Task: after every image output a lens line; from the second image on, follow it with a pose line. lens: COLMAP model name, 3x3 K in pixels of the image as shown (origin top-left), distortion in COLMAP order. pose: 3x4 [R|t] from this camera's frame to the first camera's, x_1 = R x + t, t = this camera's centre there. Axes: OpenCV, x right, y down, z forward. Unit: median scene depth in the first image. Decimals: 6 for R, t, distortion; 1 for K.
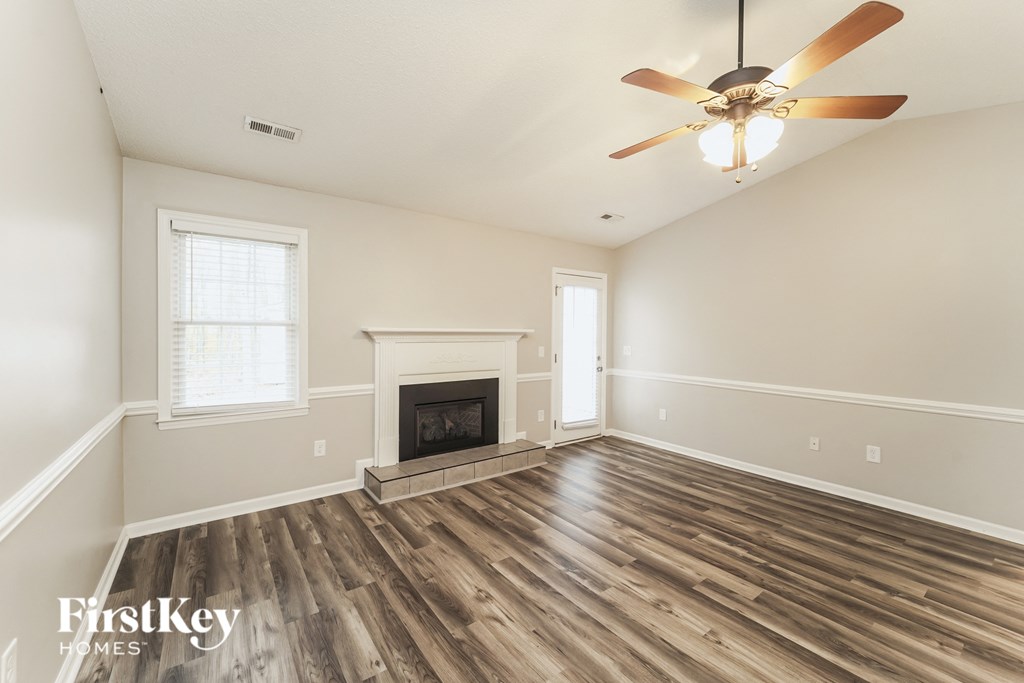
lens RADIAL K [[409.9, 0, 507.8], [0, 409.9, 331.4], [0, 0, 1]] dist [-0.004087, -0.000338]
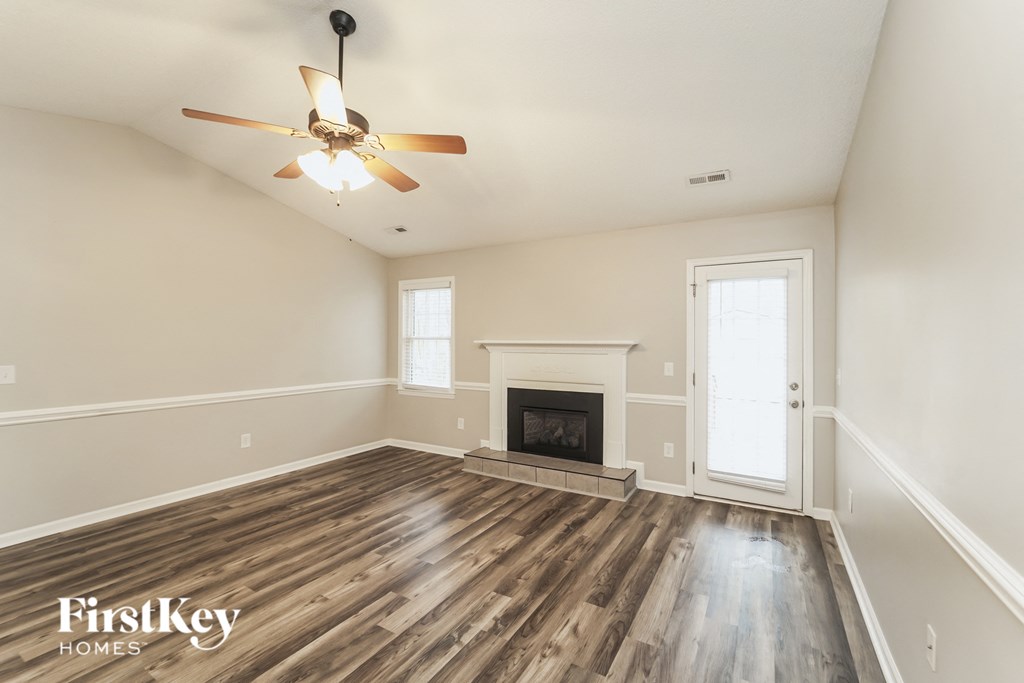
lens RADIAL K [[431.2, 0, 512.0], [0, 431.2, 341.5], [0, 0, 1]] dist [-0.012042, 0.000130]
pose [[0.400198, -0.009296, -0.916382, 1.058768], [-0.003931, 0.999922, -0.011860, 0.011597], [0.916420, 0.008348, 0.400130, 0.574234]]
